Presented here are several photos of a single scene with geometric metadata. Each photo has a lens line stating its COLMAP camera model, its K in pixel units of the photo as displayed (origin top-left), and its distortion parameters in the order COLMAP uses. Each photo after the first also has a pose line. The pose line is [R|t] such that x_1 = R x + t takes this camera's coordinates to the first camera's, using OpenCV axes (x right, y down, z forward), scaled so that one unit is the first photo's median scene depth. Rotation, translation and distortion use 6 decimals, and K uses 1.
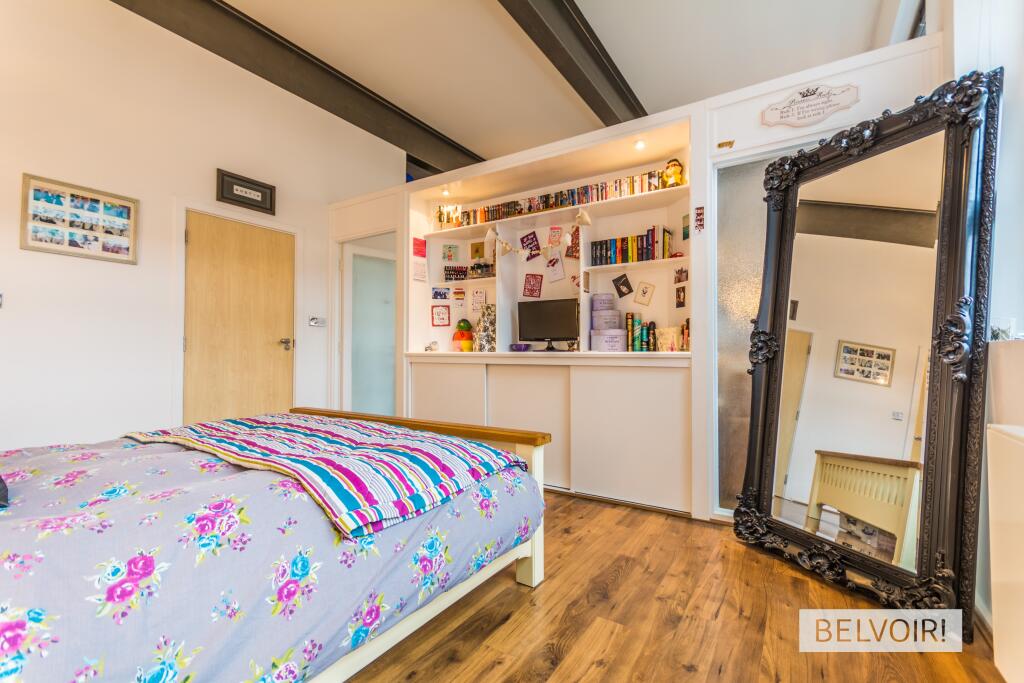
lens RADIAL K [[455.7, 0, 507.7], [0, 455.7, 345.1], [0, 0, 1]] dist [-0.001280, -0.002515]
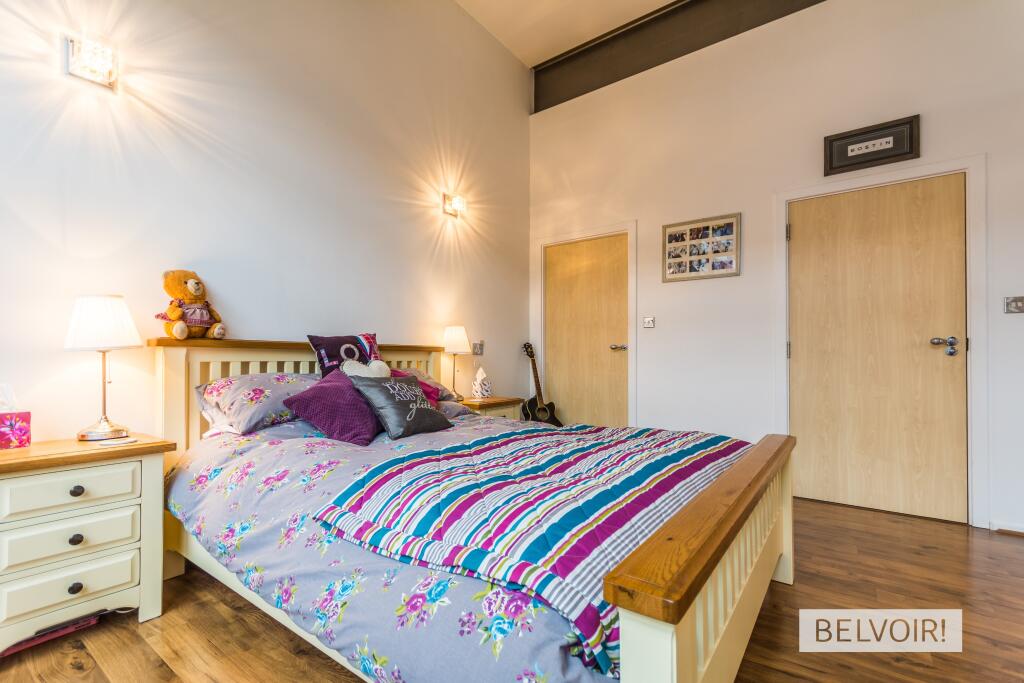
lens RADIAL K [[455.7, 0, 510.4], [0, 455.7, 360.5], [0, 0, 1]] dist [-0.001280, -0.002515]
pose [[-0.067792, -0.001436, -0.997698, 0.265942], [0.018937, 0.999817, -0.002726, 0.011499], [0.997520, -0.019078, -0.067753, 0.558651]]
